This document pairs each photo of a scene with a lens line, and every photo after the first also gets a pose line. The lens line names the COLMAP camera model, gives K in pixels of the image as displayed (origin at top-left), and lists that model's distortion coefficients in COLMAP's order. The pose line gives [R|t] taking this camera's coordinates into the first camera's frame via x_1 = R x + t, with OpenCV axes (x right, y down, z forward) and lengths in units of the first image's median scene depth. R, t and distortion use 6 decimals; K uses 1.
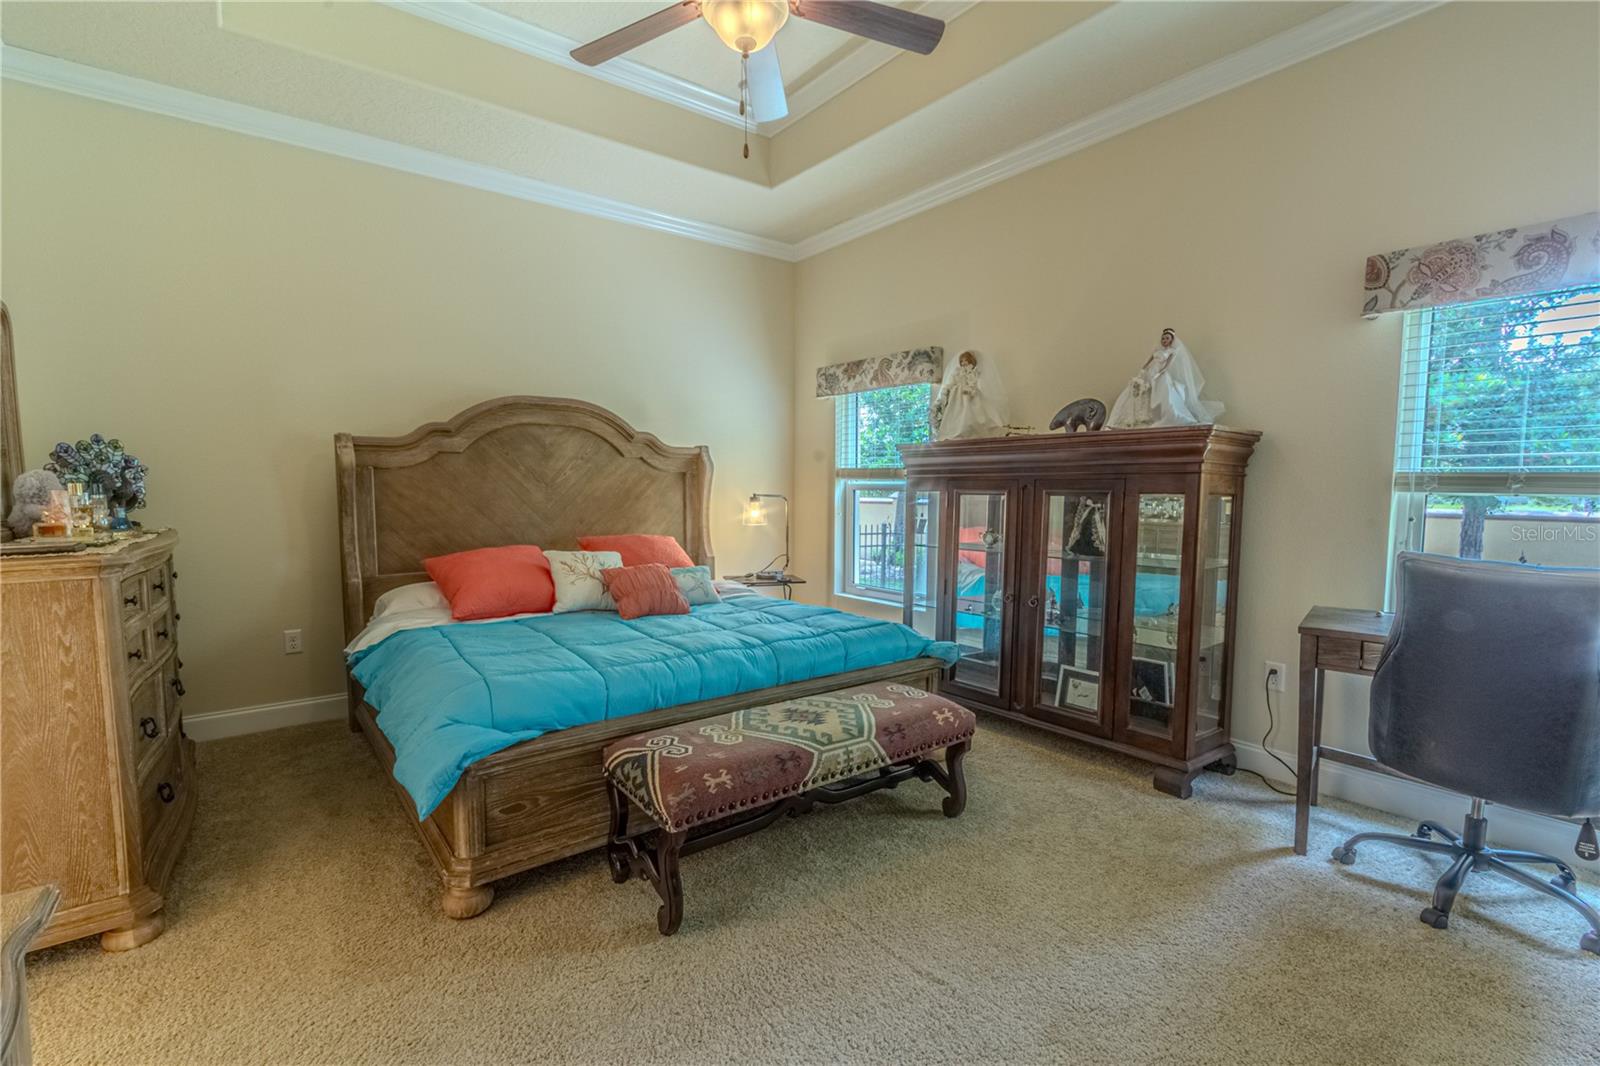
lens RADIAL K [[725.0, 0, 795.7], [0, 725.0, 543.5], [0, 0, 1]] dist [0.003399, -0.001110]
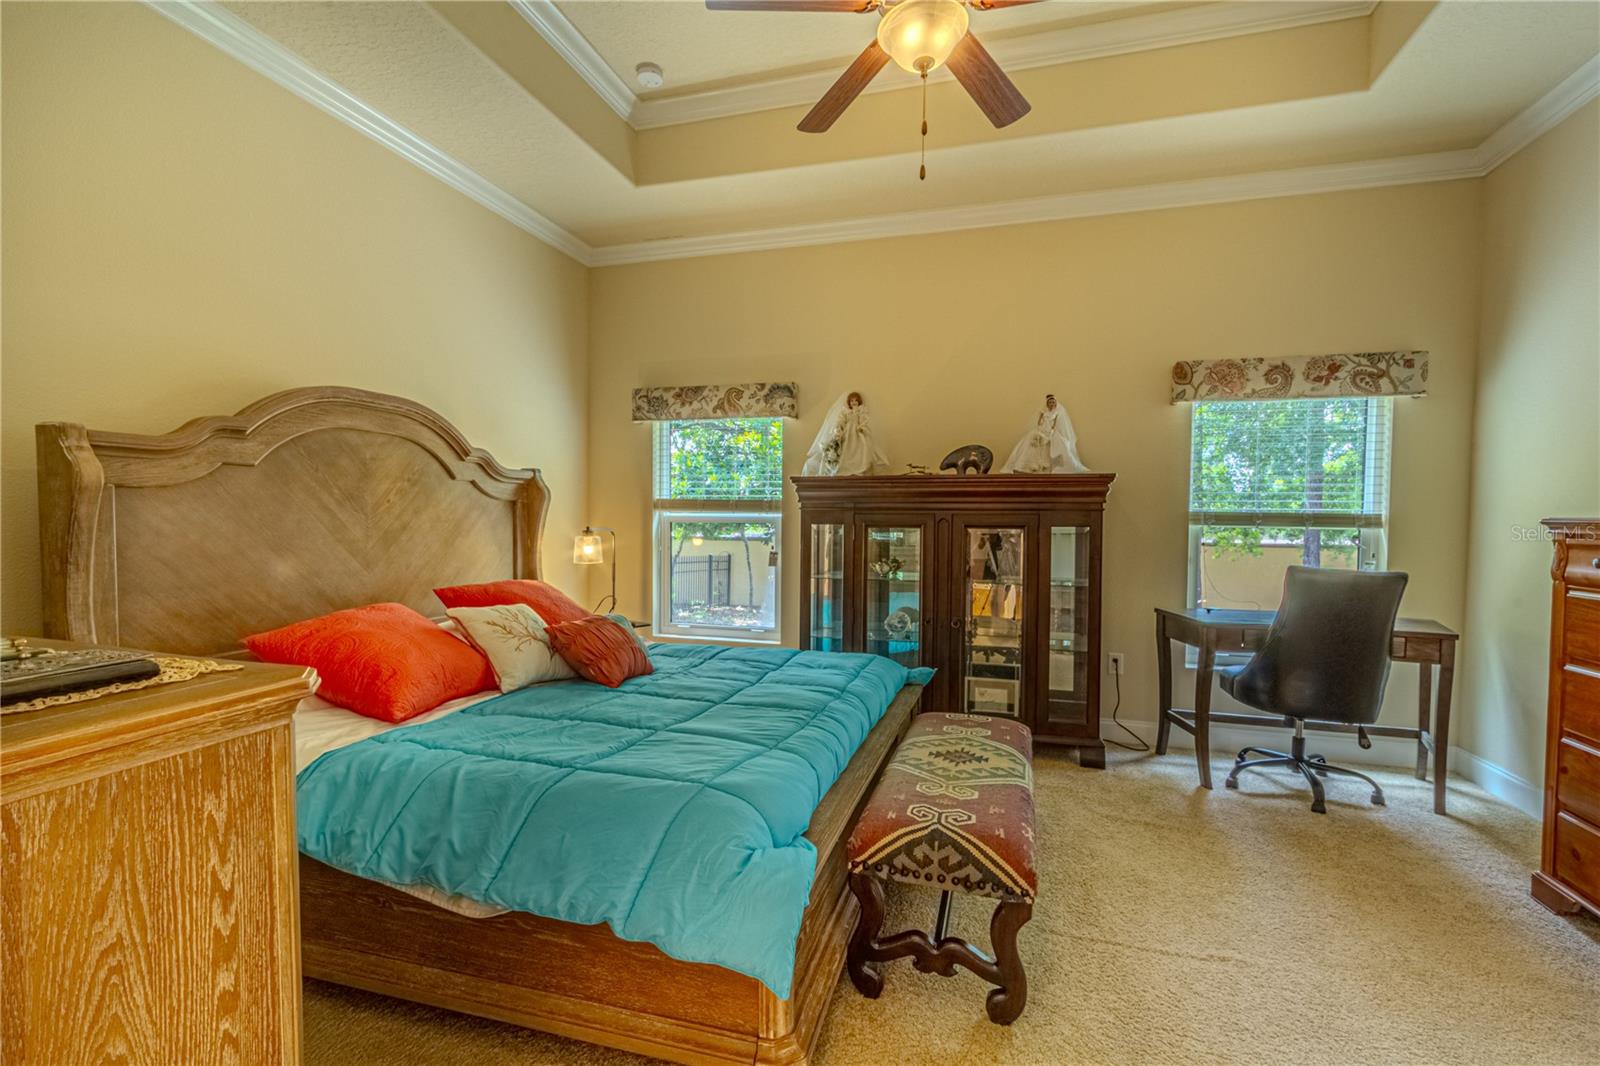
lens RADIAL K [[725.0, 0, 795.7], [0, 725.0, 543.5], [0, 0, 1]] dist [0.003399, -0.001110]
pose [[0.809309, -0.017746, 0.587115, -0.582624], [0.041898, 0.998741, -0.027568, -0.023970], [-0.585887, 0.046910, 0.809034, 0.260157]]
